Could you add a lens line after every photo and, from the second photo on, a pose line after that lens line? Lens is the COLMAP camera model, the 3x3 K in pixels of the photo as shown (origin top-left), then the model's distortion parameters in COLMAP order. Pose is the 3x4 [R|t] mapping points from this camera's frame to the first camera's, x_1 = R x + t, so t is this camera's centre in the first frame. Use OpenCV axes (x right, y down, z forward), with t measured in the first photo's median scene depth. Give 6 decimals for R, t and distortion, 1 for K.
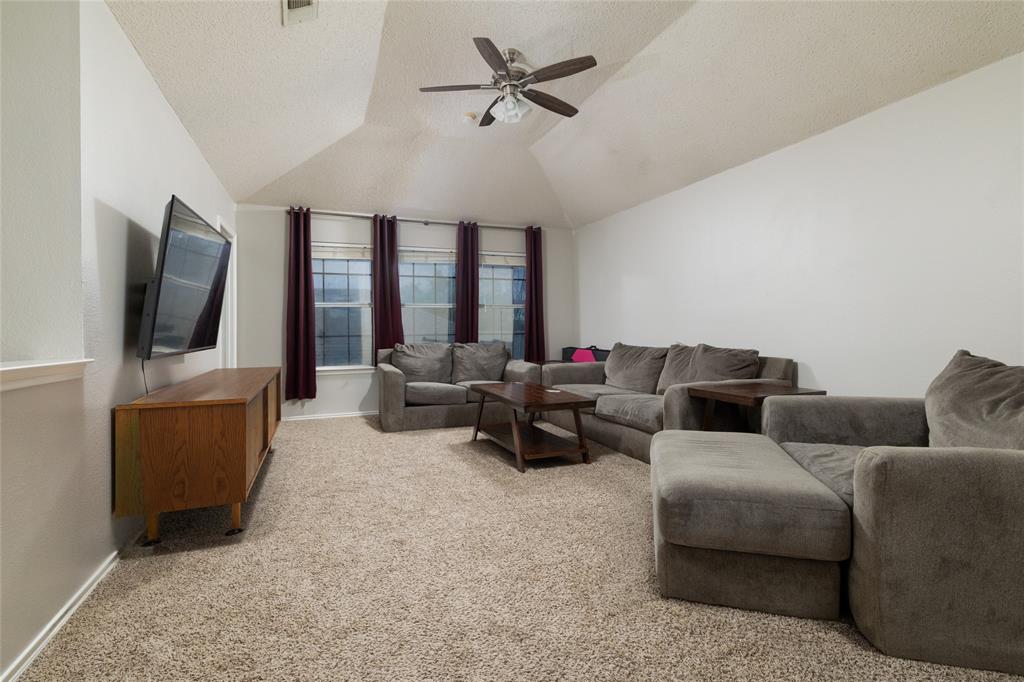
lens RADIAL K [[474.7, 0, 510.9], [0, 474.7, 337.0], [0, 0, 1]] dist [0.002578, 0.000596]
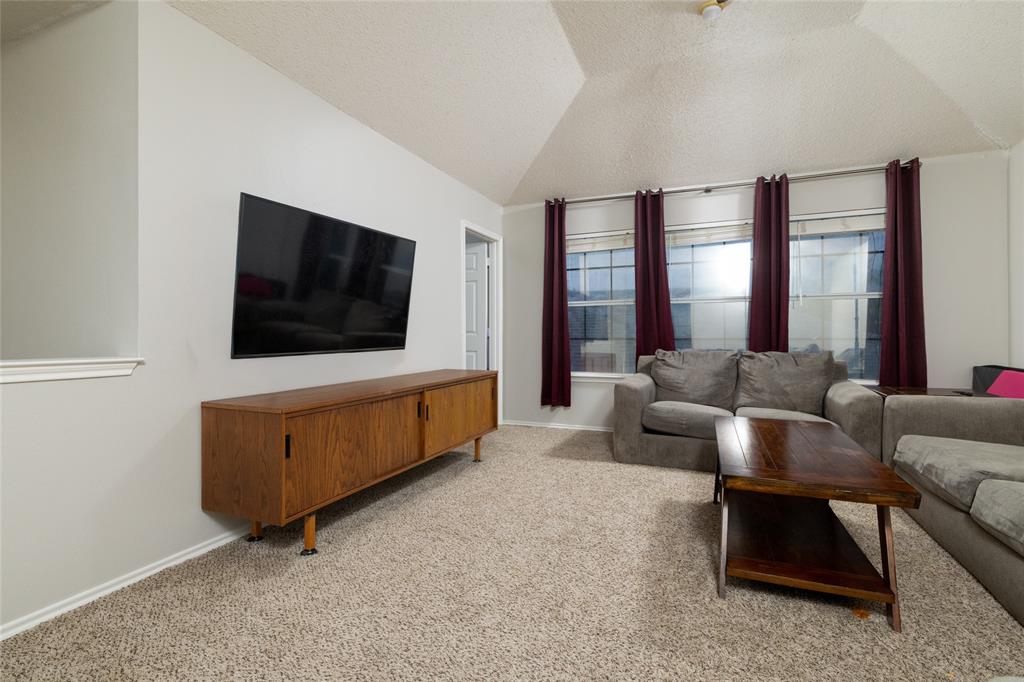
lens RADIAL K [[474.7, 0, 511.1], [0, 474.7, 333.2], [0, 0, 1]] dist [0.002578, 0.000596]
pose [[0.706295, 0.007151, -0.707882, 0.148455], [-0.015484, 0.999866, -0.005349, -0.005209], [0.707749, 0.014739, 0.706311, 0.275900]]
